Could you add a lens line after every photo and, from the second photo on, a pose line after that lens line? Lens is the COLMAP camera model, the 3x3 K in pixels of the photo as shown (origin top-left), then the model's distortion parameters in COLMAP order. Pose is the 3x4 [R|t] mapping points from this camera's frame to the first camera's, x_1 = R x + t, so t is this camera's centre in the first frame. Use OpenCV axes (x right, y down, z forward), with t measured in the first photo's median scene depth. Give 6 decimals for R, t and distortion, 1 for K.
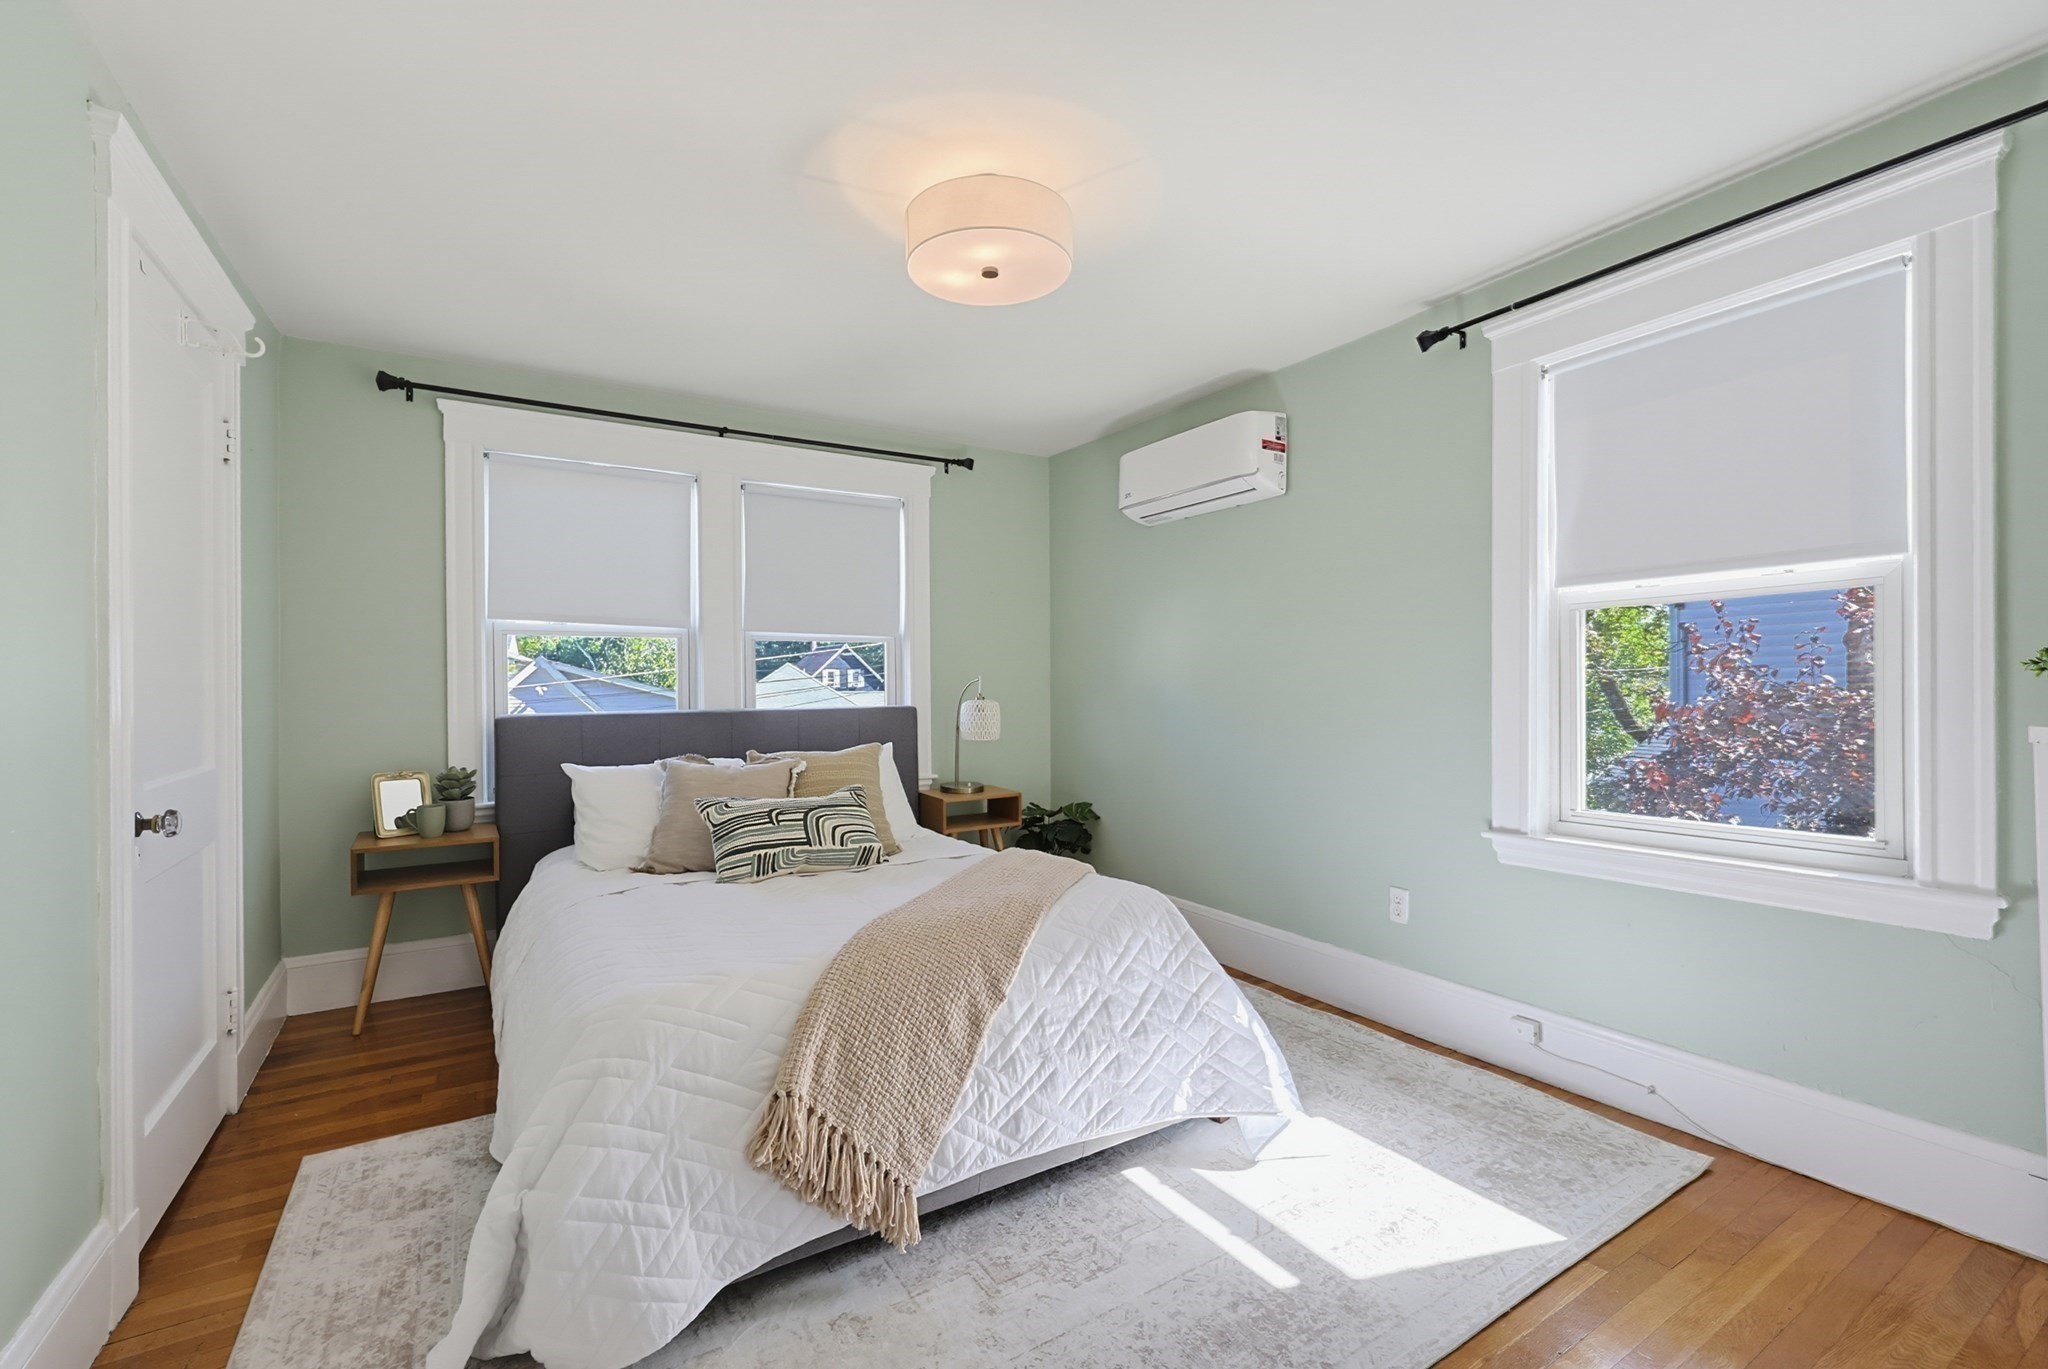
lens RADIAL K [[873.6, 0, 1026.4], [0, 873.6, 689.0], [0, 0, 1]] dist [0.000380, 0.000104]
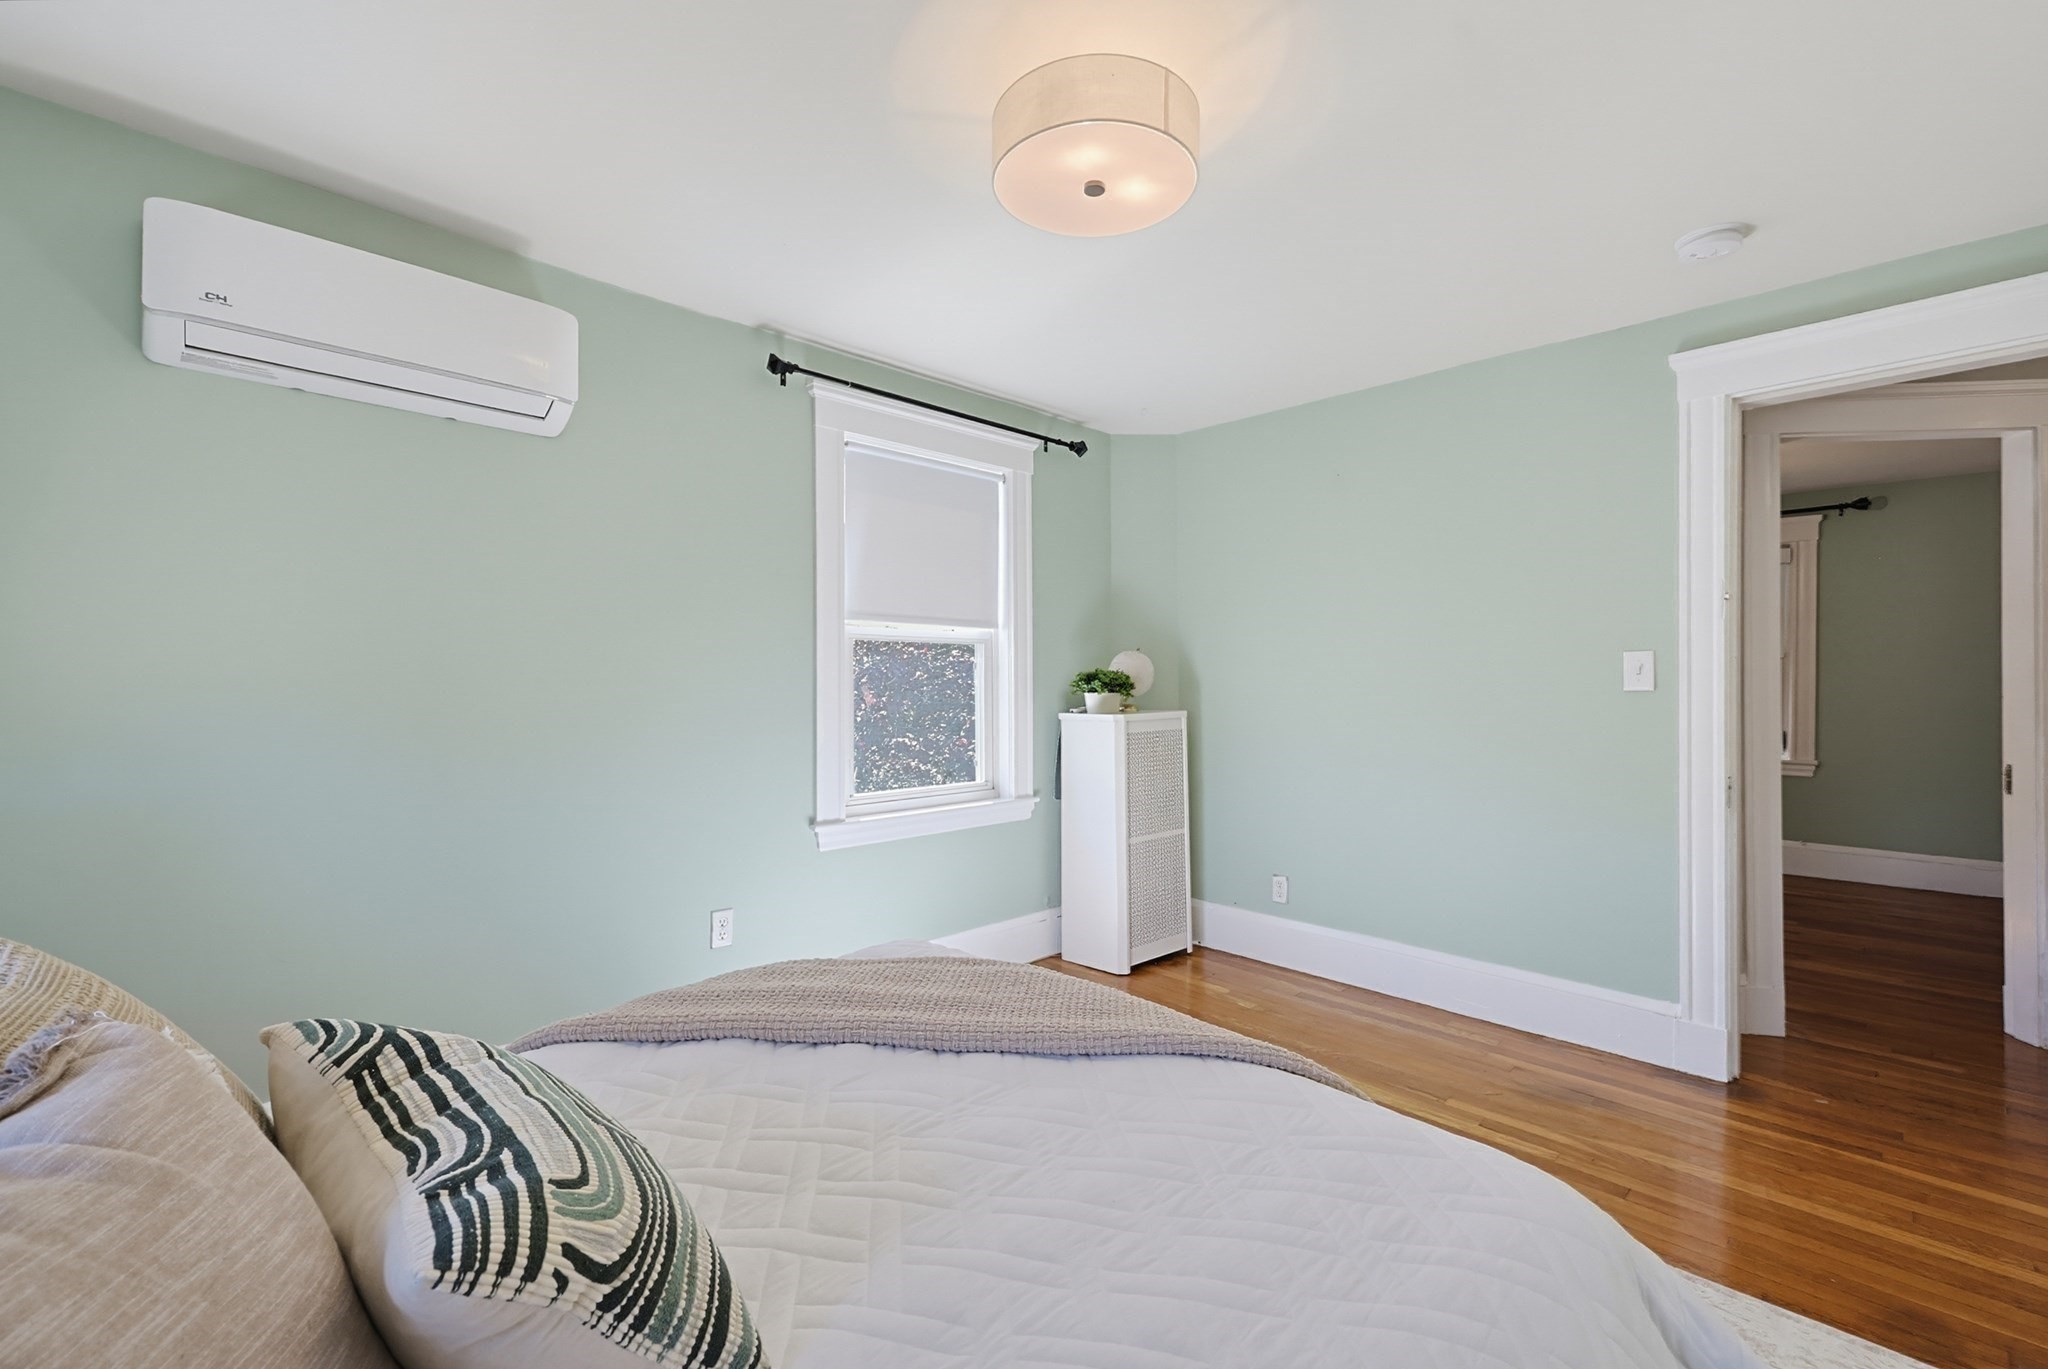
lens RADIAL K [[873.6, 0, 1026.4], [0, 873.6, 689.0], [0, 0, 1]] dist [0.000380, 0.000104]
pose [[-0.214951, 0.003550, 0.976618, -0.668400], [-0.000010, 0.999993, -0.003637, -0.012469], [-0.976625, -0.000791, -0.214949, 1.015800]]
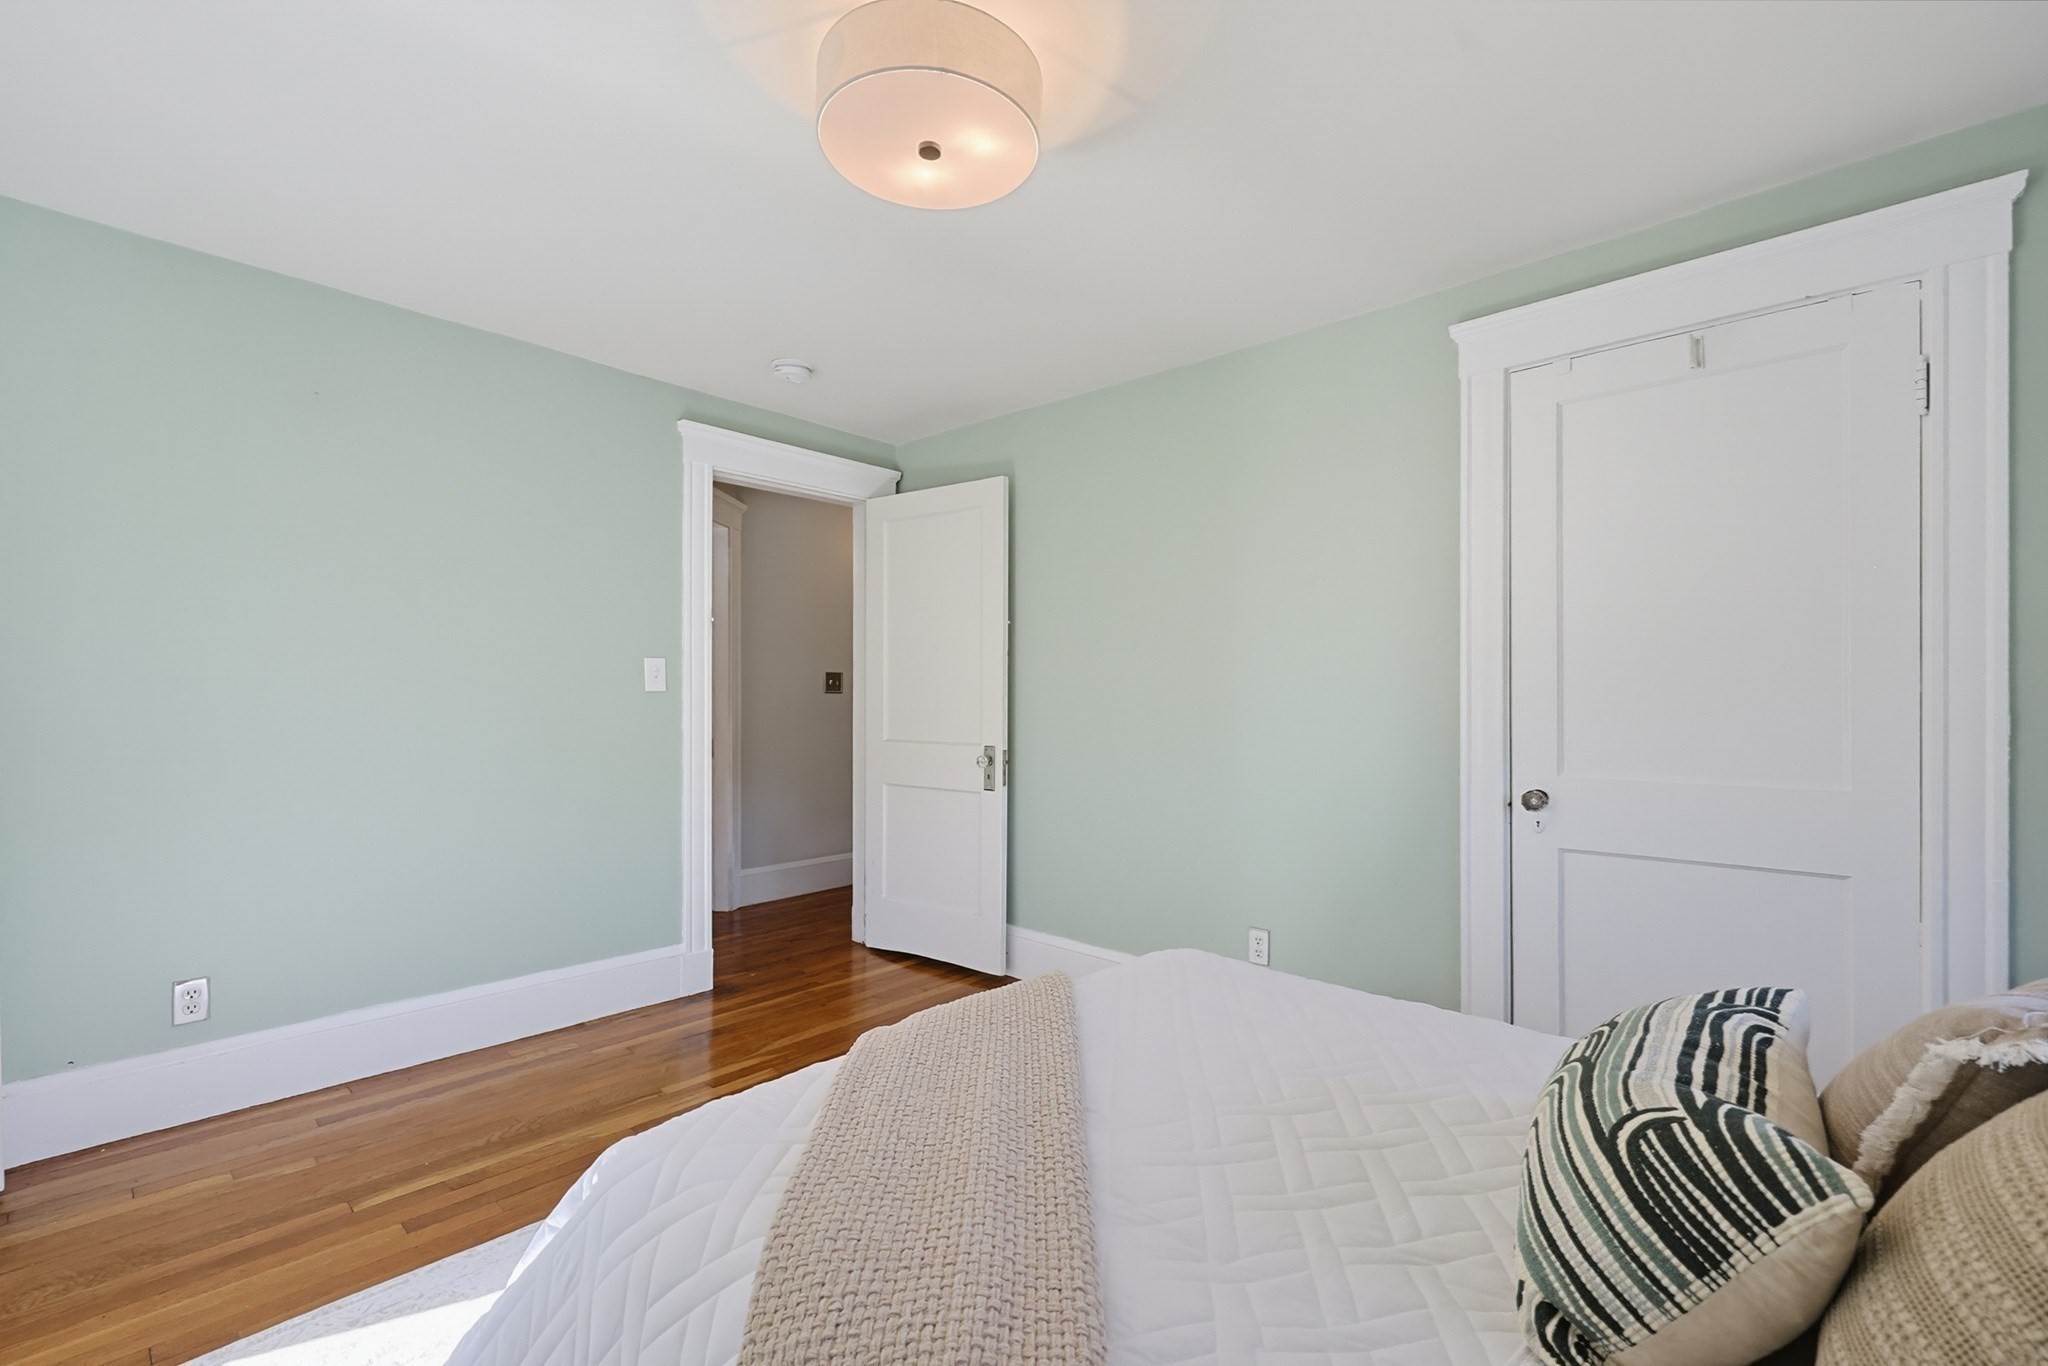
lens RADIAL K [[873.6, 0, 1026.4], [0, 873.6, 687.5], [0, 0, 1]] dist [0.000380, 0.000104]
pose [[-0.965883, 0.002049, -0.258970, 0.094707], [0.002648, 0.999995, -0.001961, -0.016000], [0.258965, -0.002580, -0.965883, 1.453440]]
